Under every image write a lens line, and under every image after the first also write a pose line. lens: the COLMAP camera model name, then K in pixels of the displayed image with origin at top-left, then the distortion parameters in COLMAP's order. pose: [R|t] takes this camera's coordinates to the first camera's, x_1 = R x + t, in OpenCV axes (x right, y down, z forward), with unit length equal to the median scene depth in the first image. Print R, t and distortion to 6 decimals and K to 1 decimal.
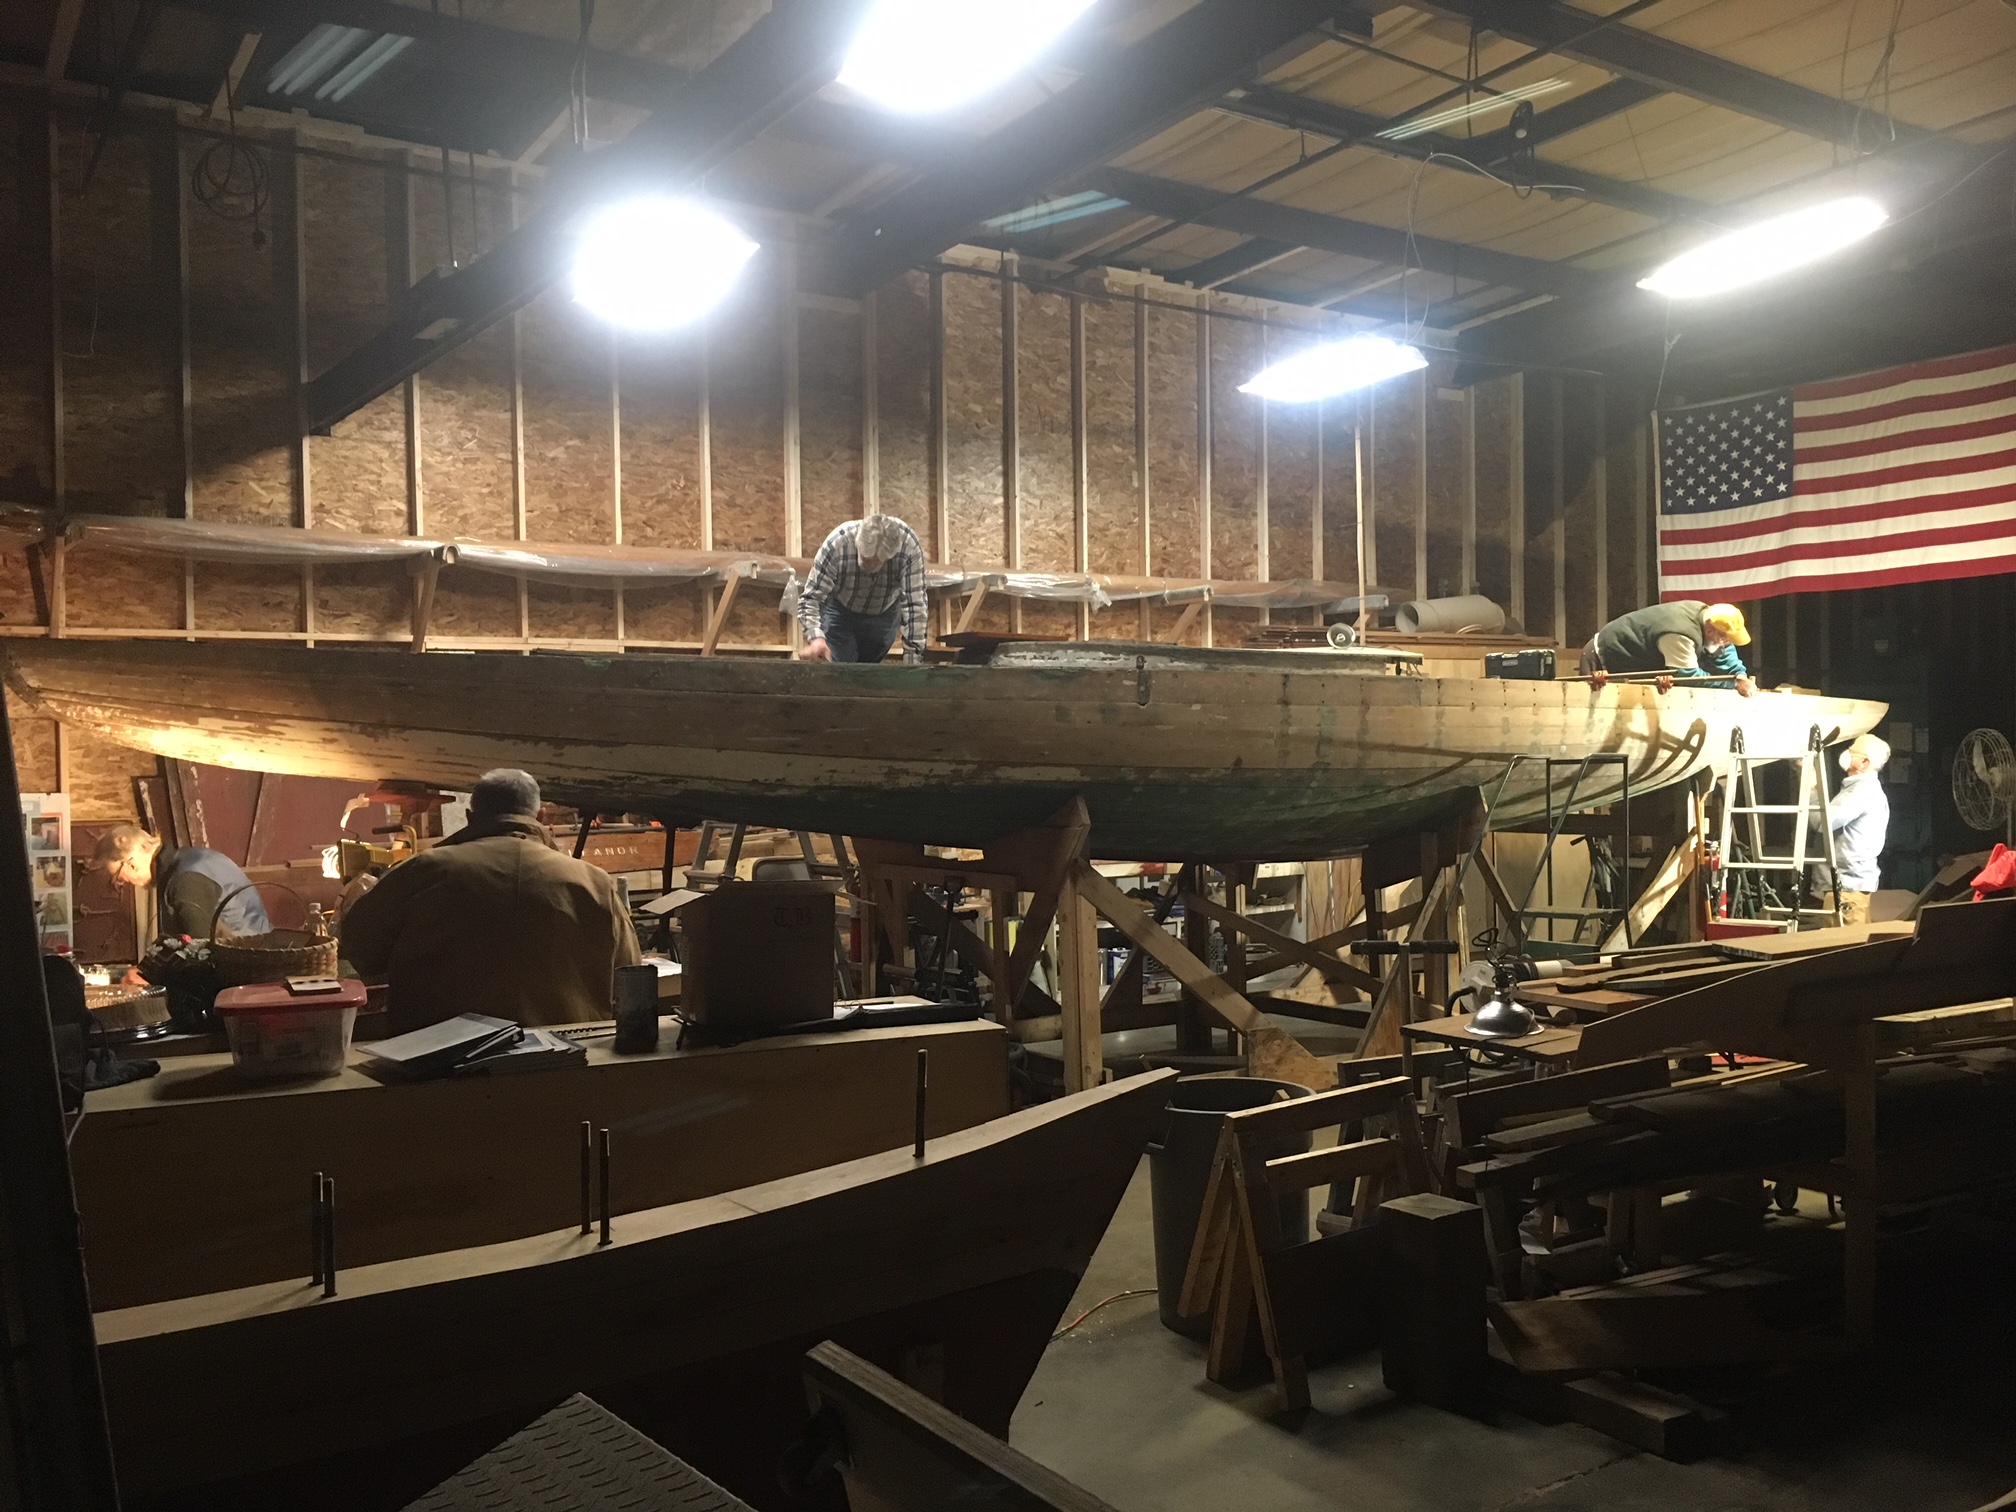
lens RADIAL K [[1692.5, 0, 1016.5], [0, 1692.5, 762.6], [0, 0, 1]] dist [0.042173, -0.001331]
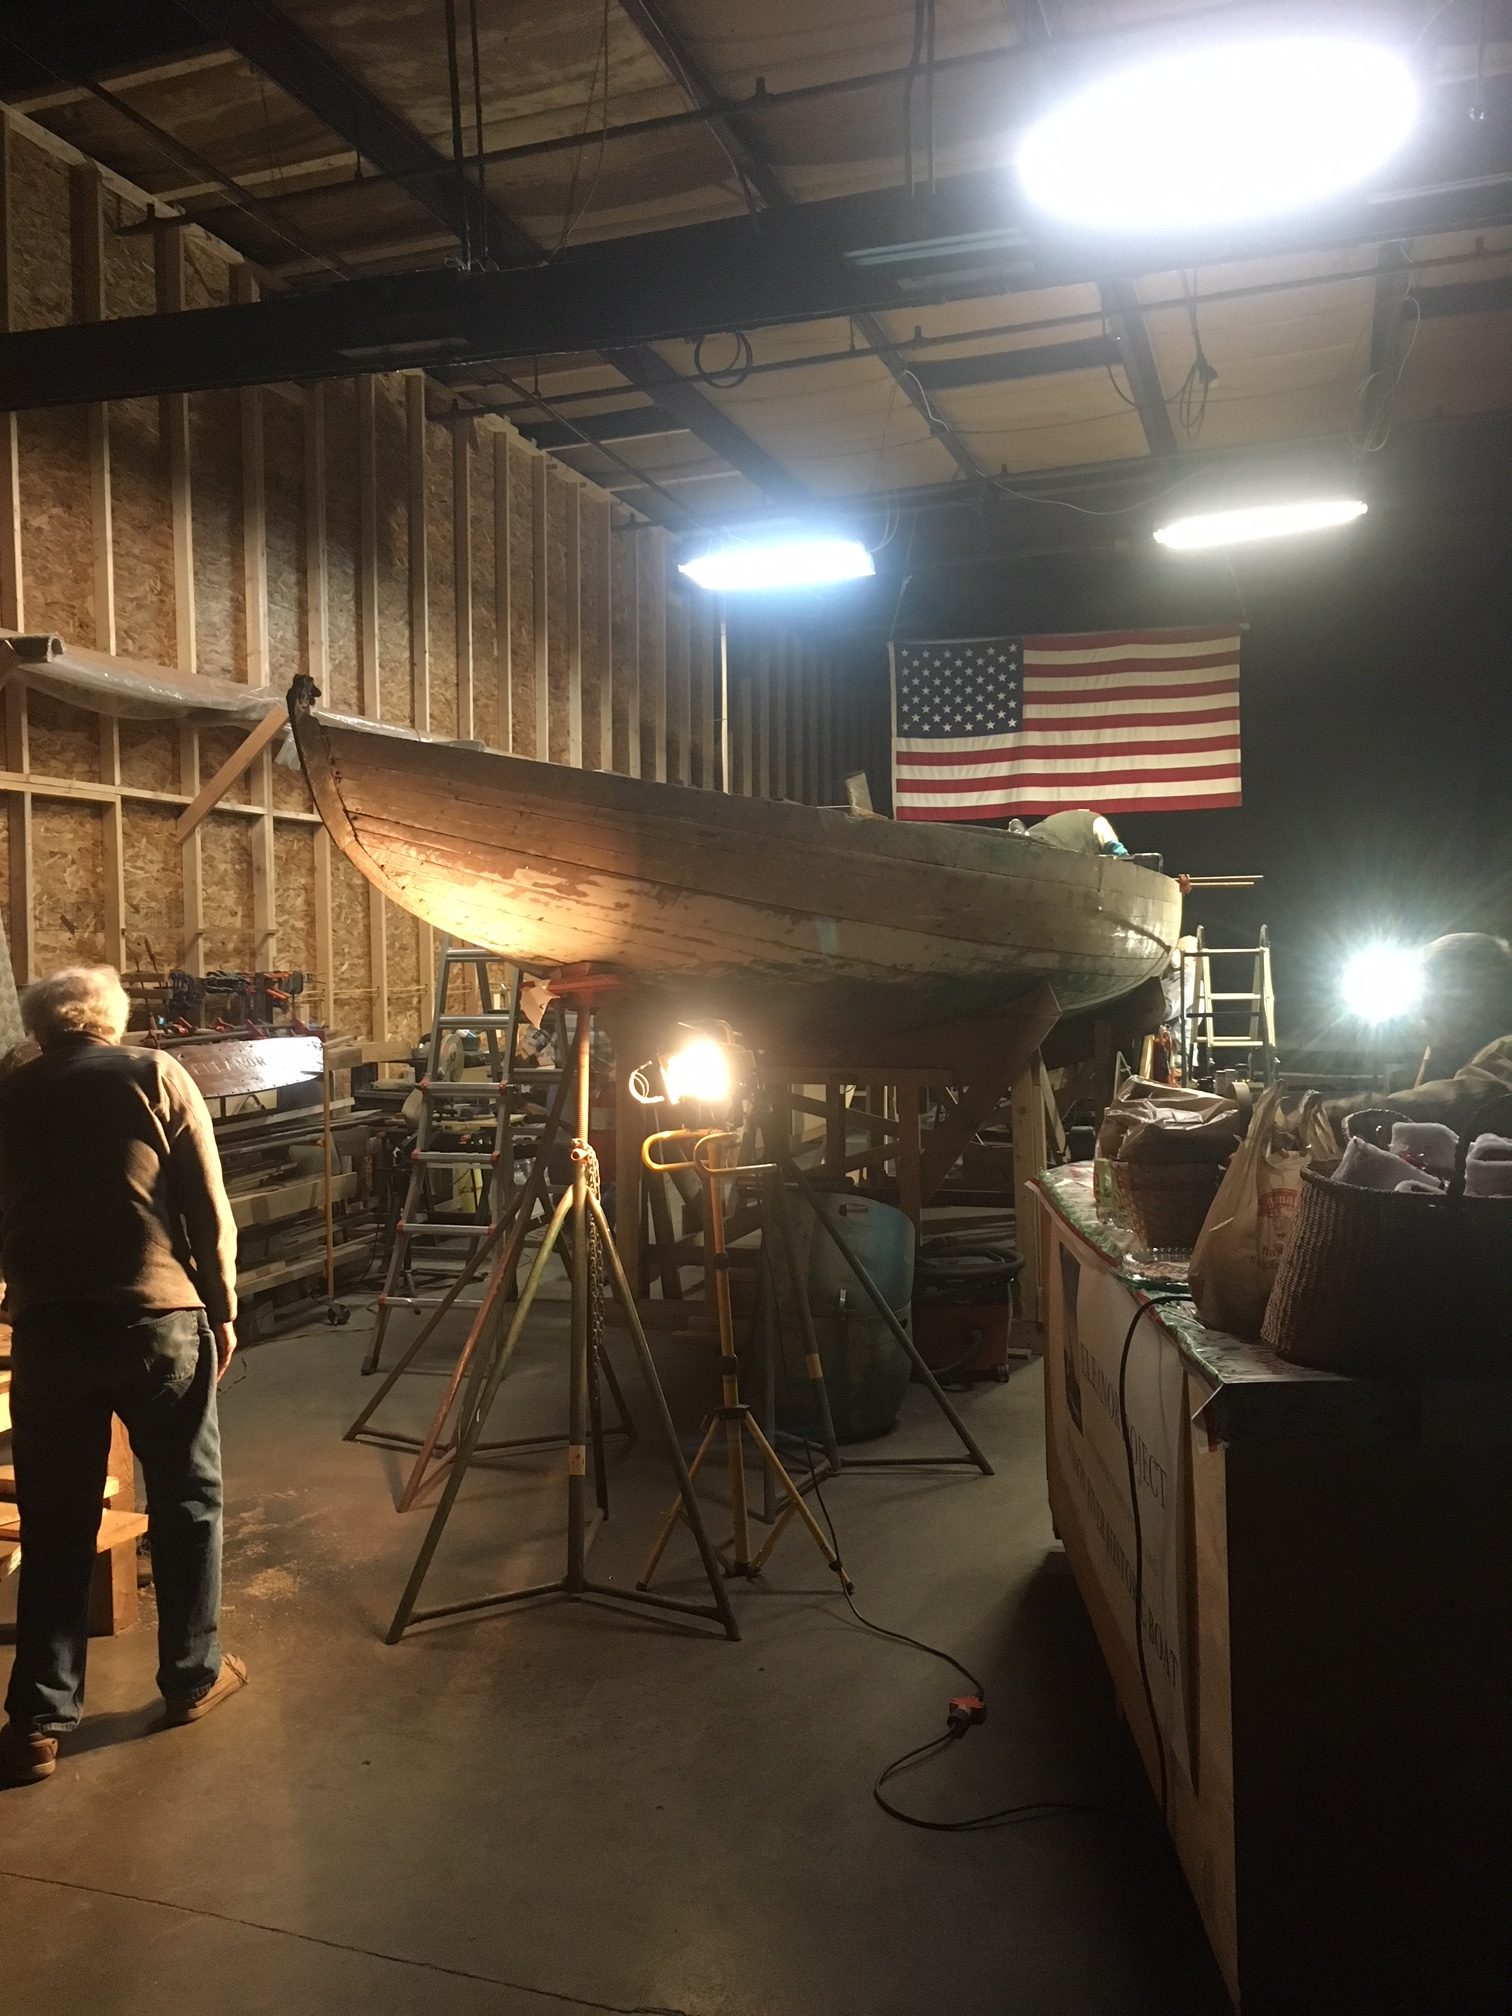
lens RADIAL K [[1692.5, 0, 755.8], [0, 1692.5, 1010.8], [0, 0, 1]] dist [0.042173, -0.001331]
pose [[0.792801, -0.012924, 0.609343, -0.392069], [-0.002010, 0.999714, 0.023820, 0.007004], [-0.609477, -0.020109, 0.792549, 0.190340]]
